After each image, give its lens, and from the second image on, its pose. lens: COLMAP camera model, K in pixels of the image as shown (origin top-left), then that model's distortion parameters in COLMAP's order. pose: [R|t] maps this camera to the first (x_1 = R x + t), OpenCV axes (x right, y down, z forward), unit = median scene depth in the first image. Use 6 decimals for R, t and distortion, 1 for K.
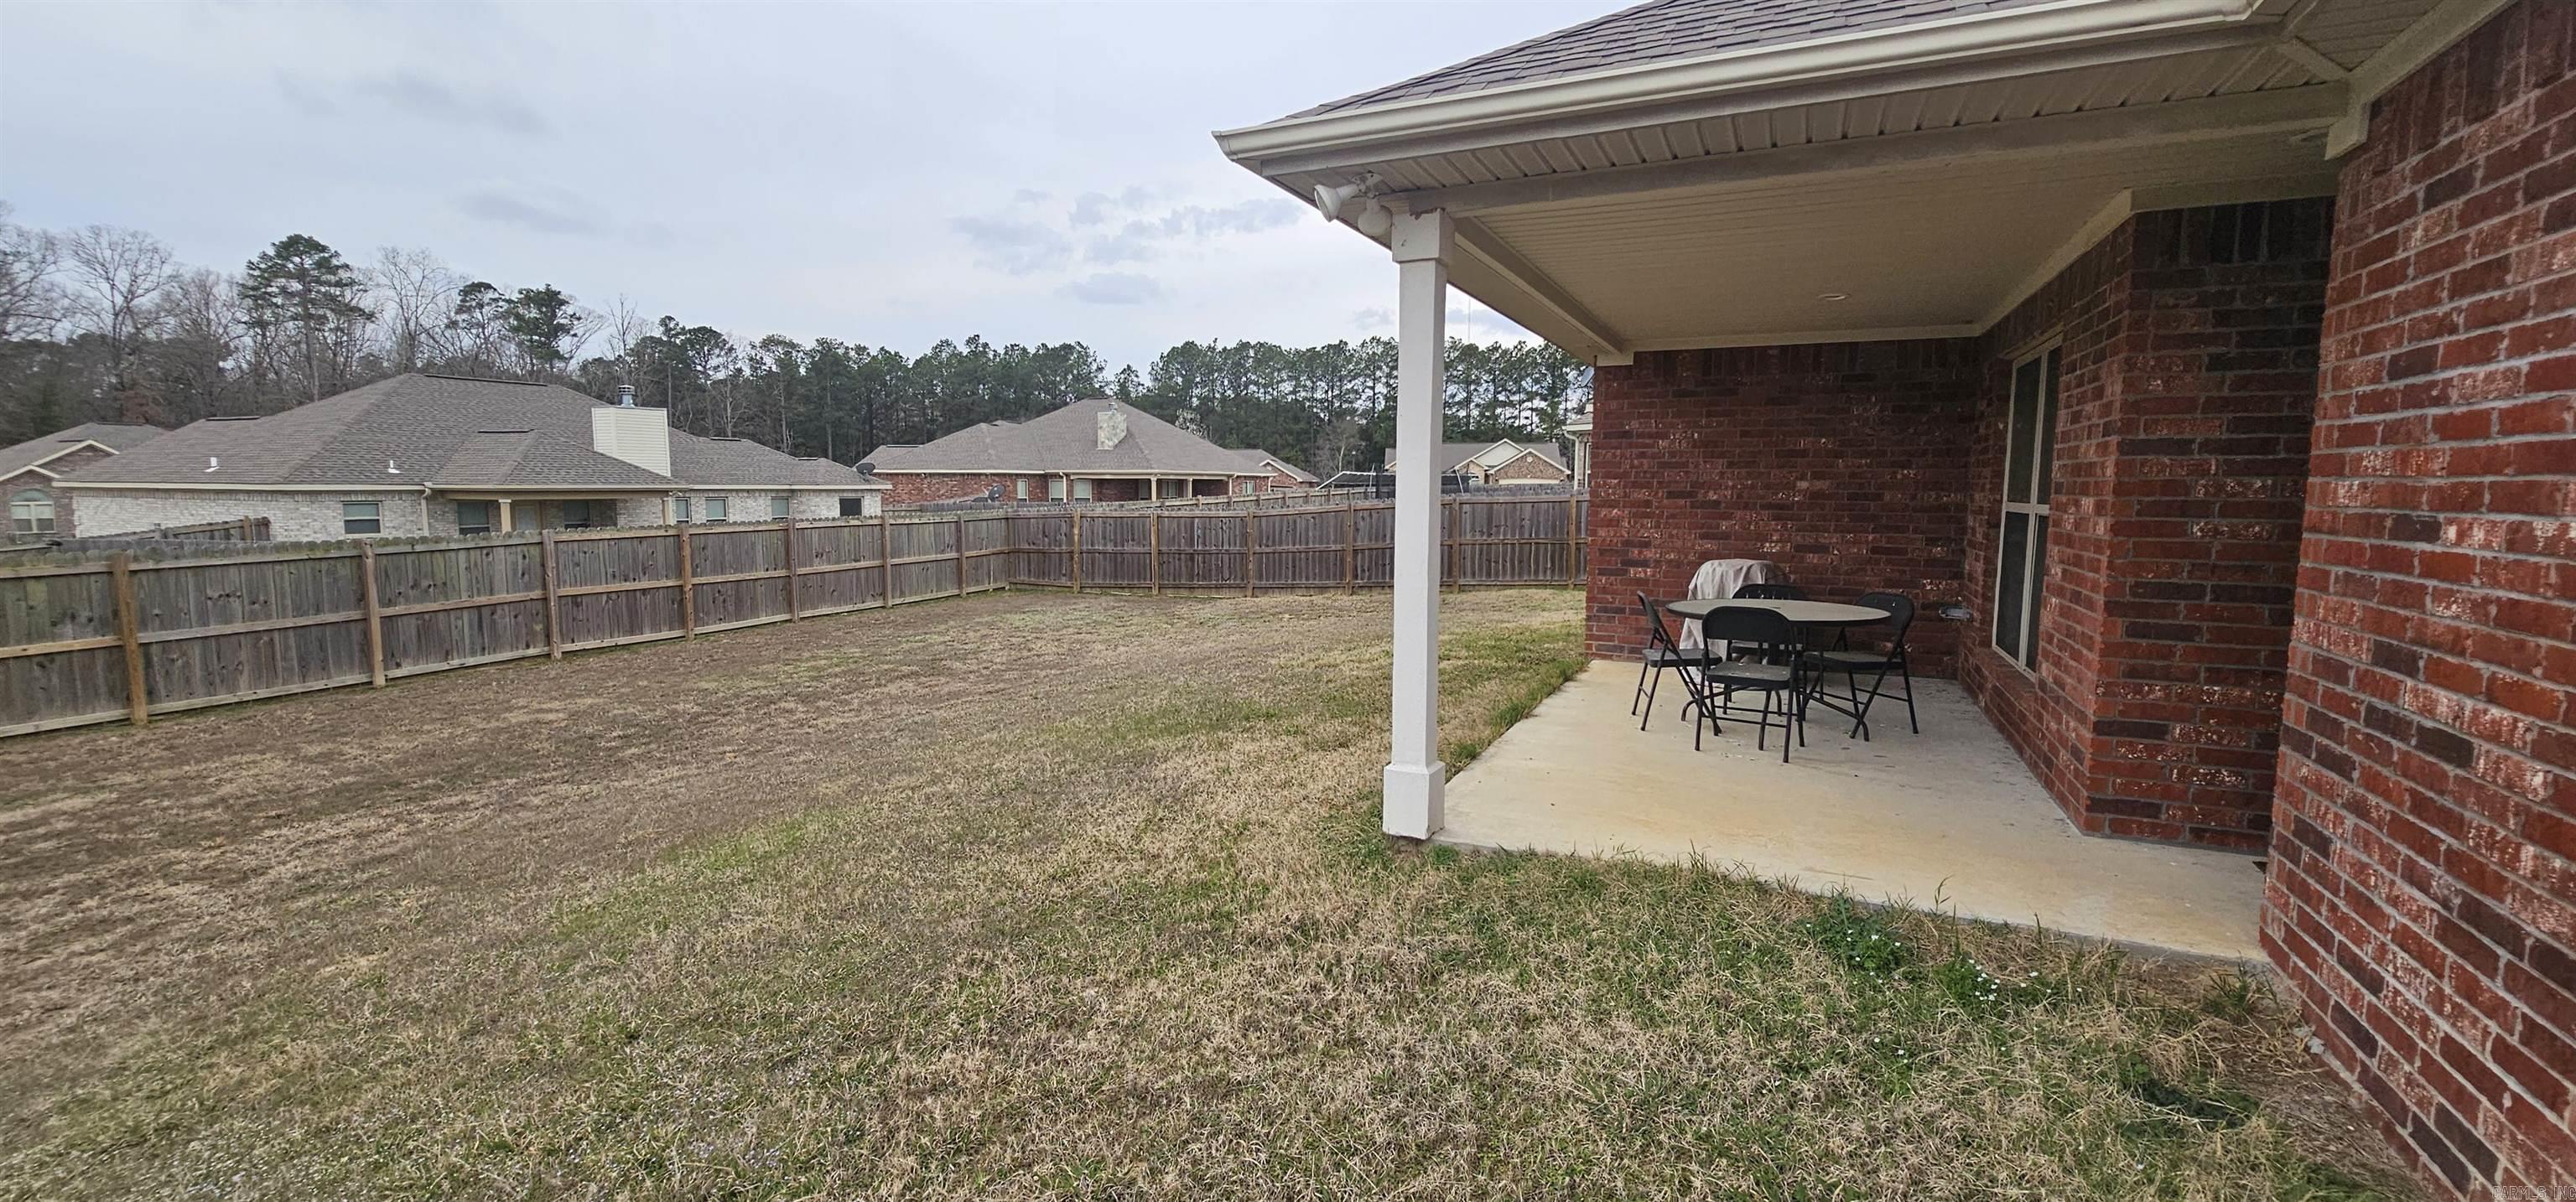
lens RADIAL K [[1055.2, 0, 1308.0], [0, 1055.2, 603.8], [0, 0, 1]] dist [-0.002396, 0.000686]
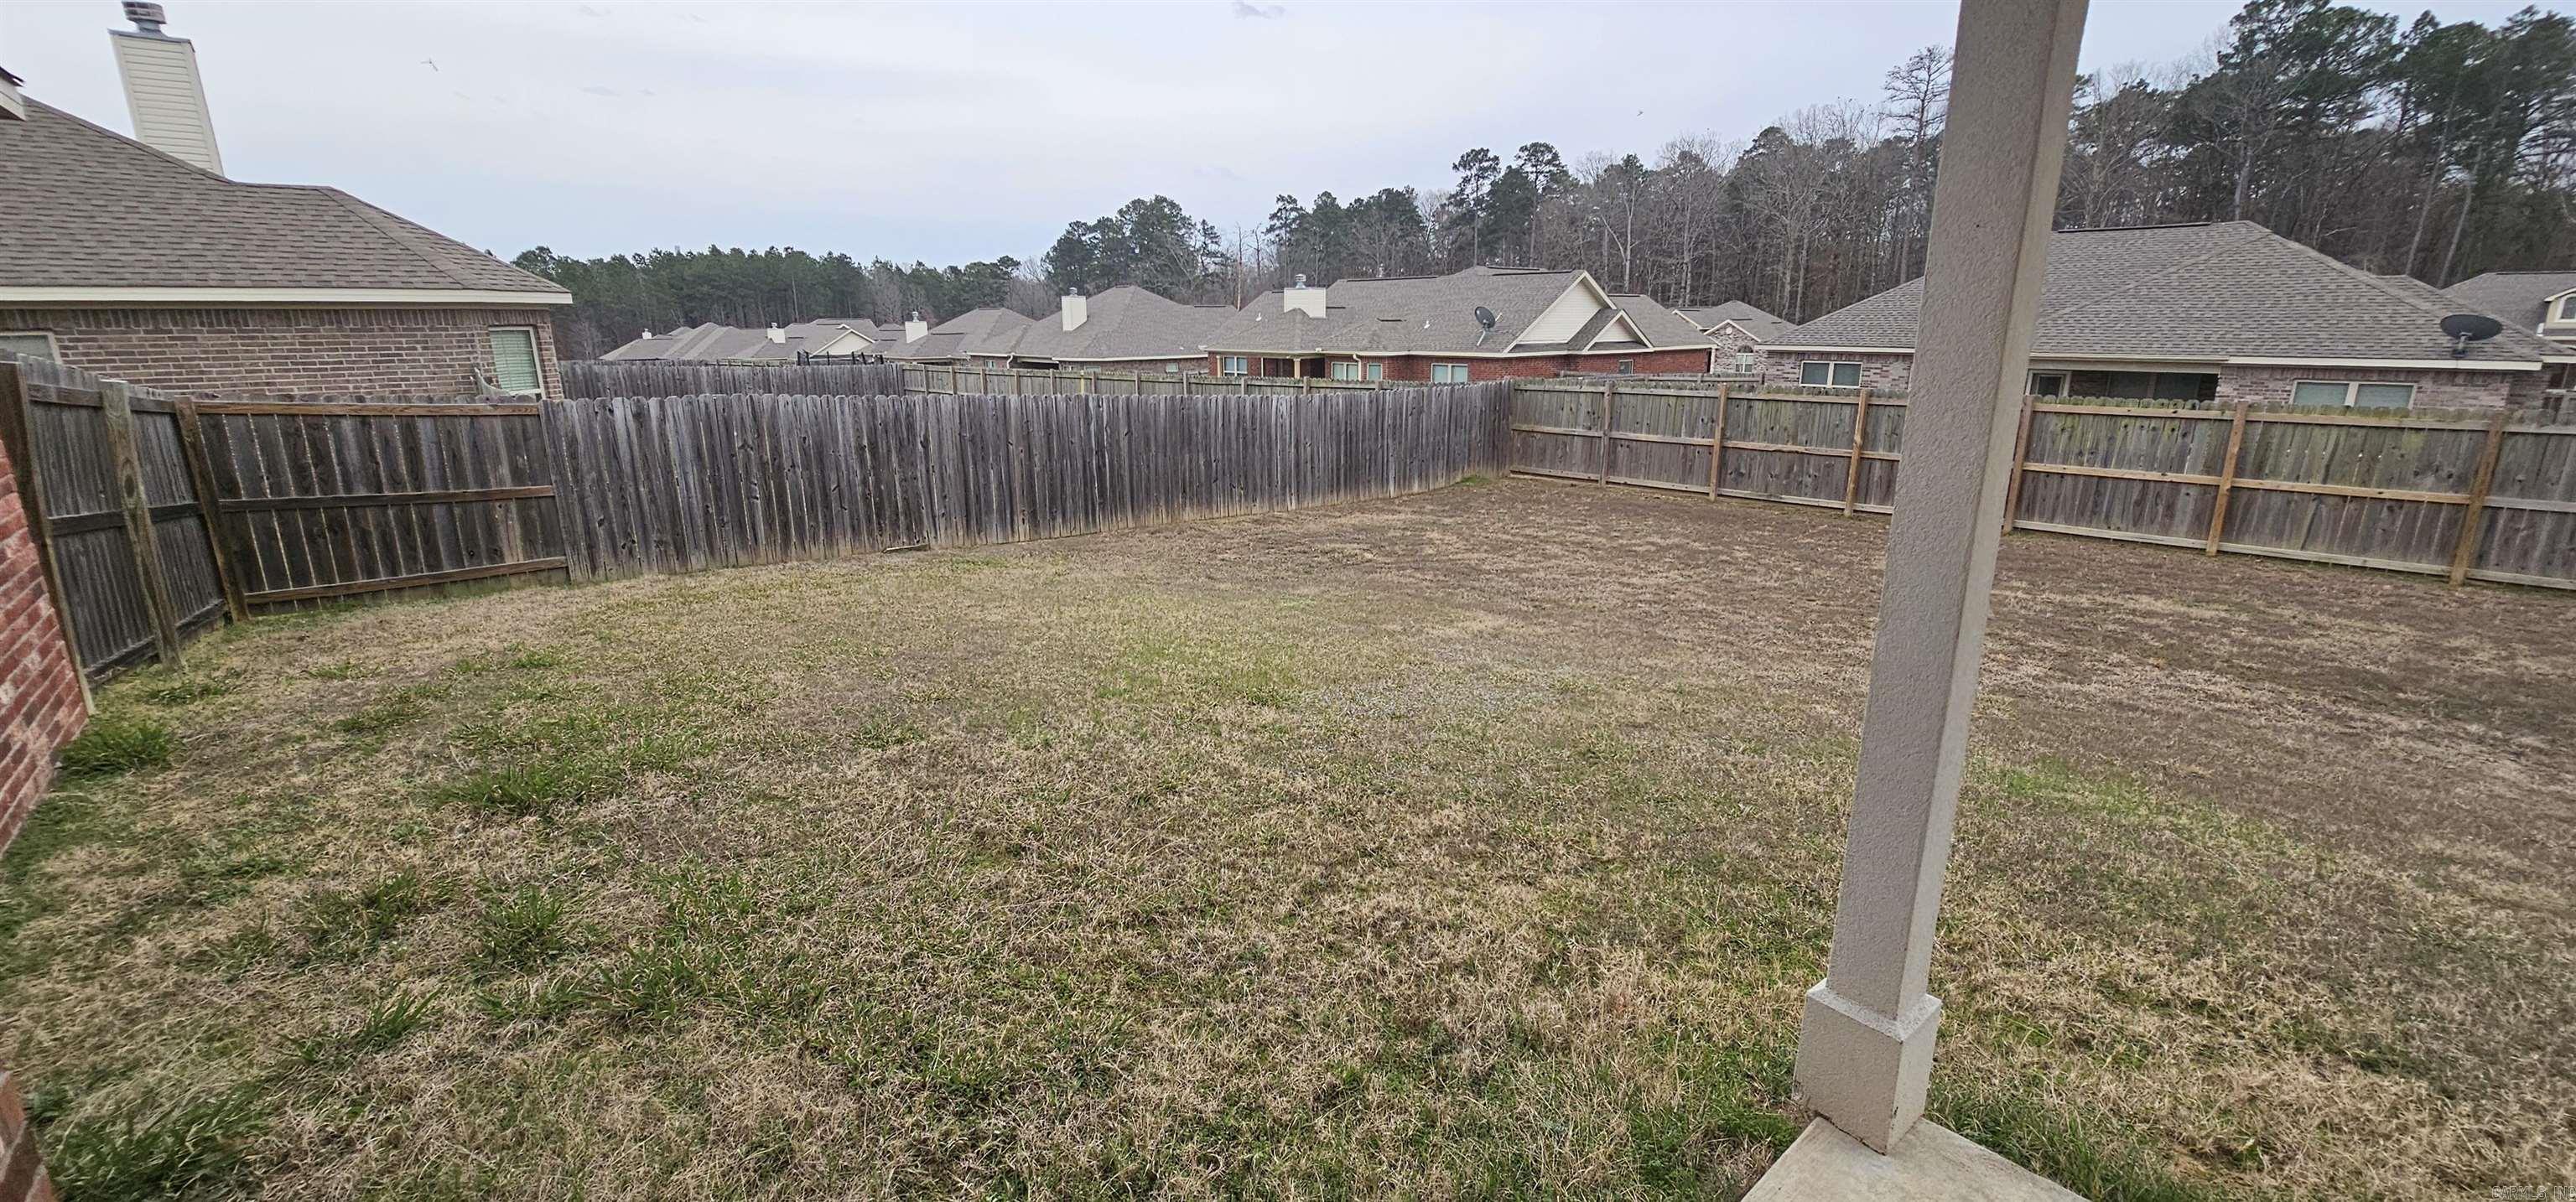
lens RADIAL K [[1055.2, 0, 1305.4], [0, 1055.2, 590.7], [0, 0, 1]] dist [-0.002396, 0.000686]
pose [[-0.386467, 0.224420, -0.894583, 0.228230], [-0.108169, 0.952222, 0.285610, -0.051682], [0.915938, 0.207145, -0.343727, 0.365936]]
